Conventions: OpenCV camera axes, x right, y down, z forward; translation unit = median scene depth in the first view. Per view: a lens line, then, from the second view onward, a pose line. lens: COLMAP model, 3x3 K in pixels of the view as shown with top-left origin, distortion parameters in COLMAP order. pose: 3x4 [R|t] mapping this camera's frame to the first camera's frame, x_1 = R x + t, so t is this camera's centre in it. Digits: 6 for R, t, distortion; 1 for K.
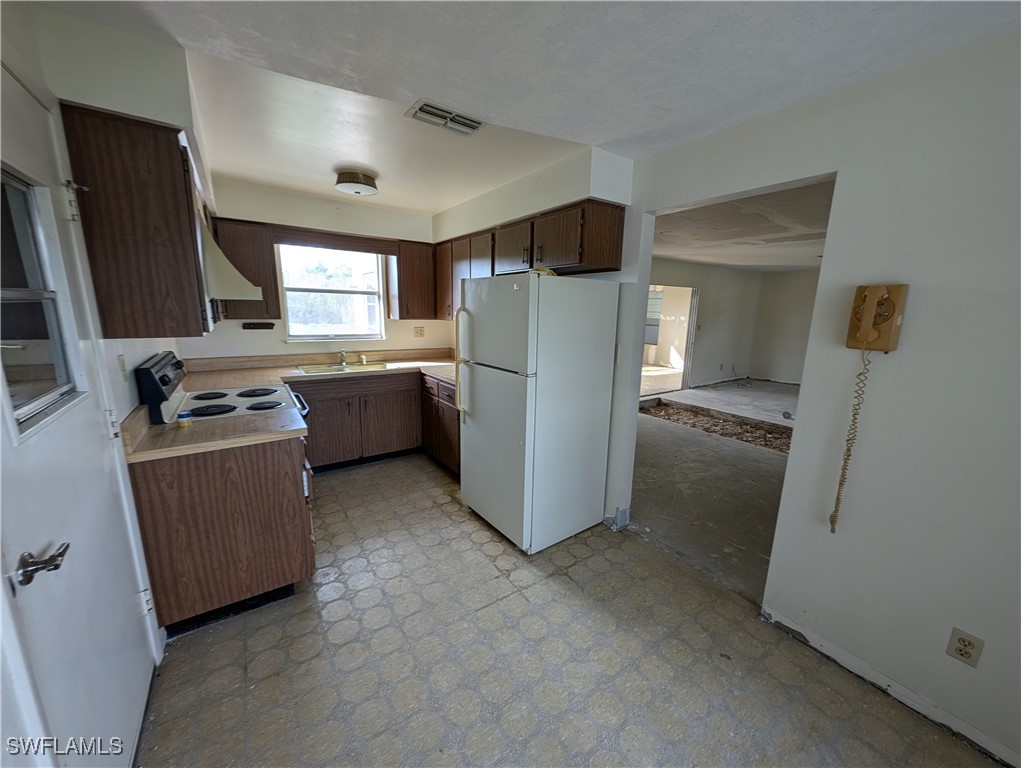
lens RADIAL K [[384.7, 0, 509.8], [0, 384.7, 383.6], [0, 0, 1]] dist [0.000380, -0.000384]
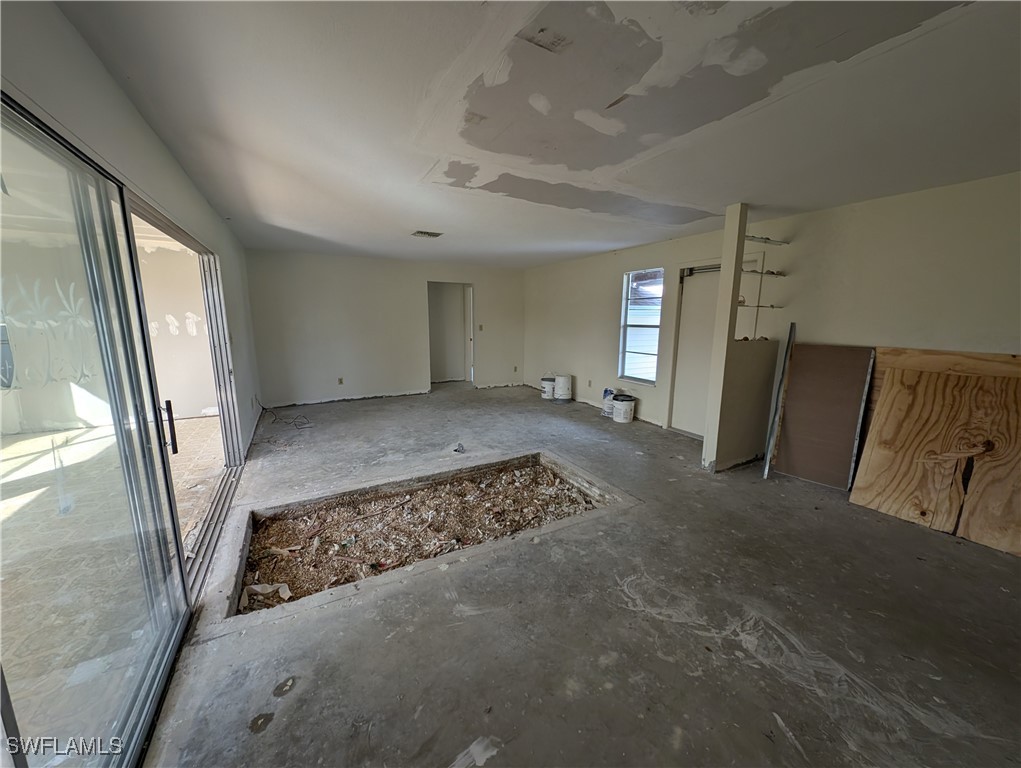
lens RADIAL K [[384.7, 0, 508.3], [0, 384.7, 384.0], [0, 0, 1]] dist [0.000380, -0.000384]
pose [[0.103650, -0.195011, 0.975309, 0.049779], [0.191945, 0.966079, 0.172767, -0.173615], [-0.975917, 0.169298, 0.137565, 0.955861]]
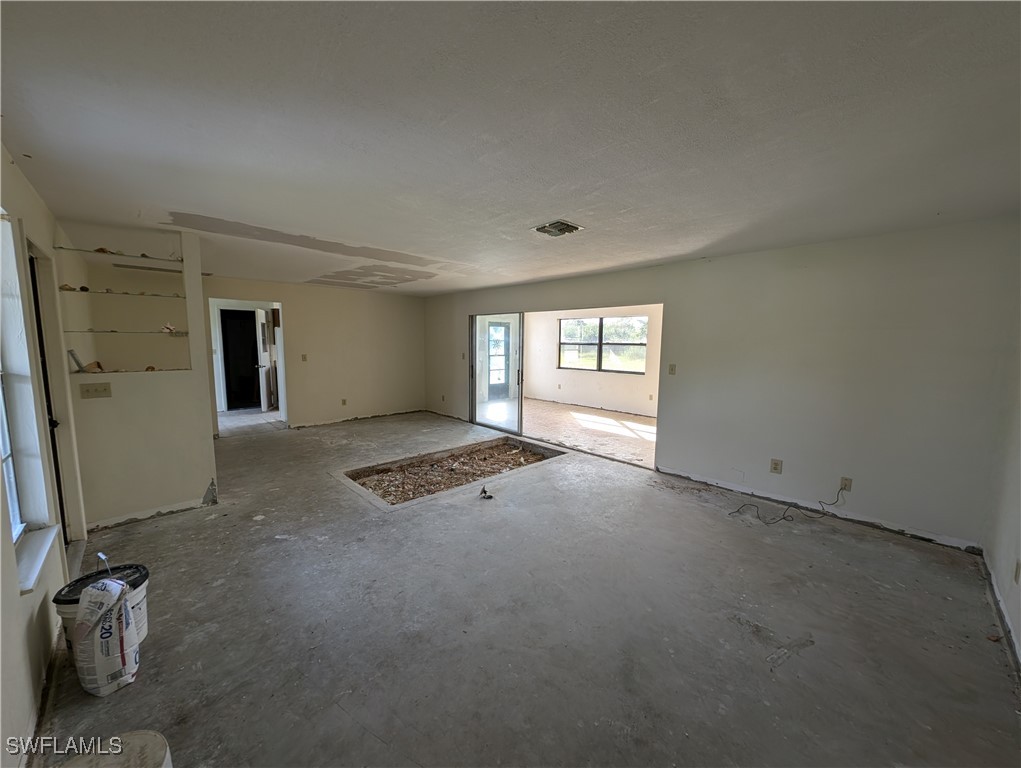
lens RADIAL K [[384.7, 0, 513.7], [0, 384.7, 384.4], [0, 0, 1]] dist [0.000380, -0.000384]
pose [[0.170780, 0.086940, -0.981466, 1.651538], [-0.200432, 0.978338, 0.051786, -0.172676], [0.964708, 0.187873, 0.184506, 1.079828]]
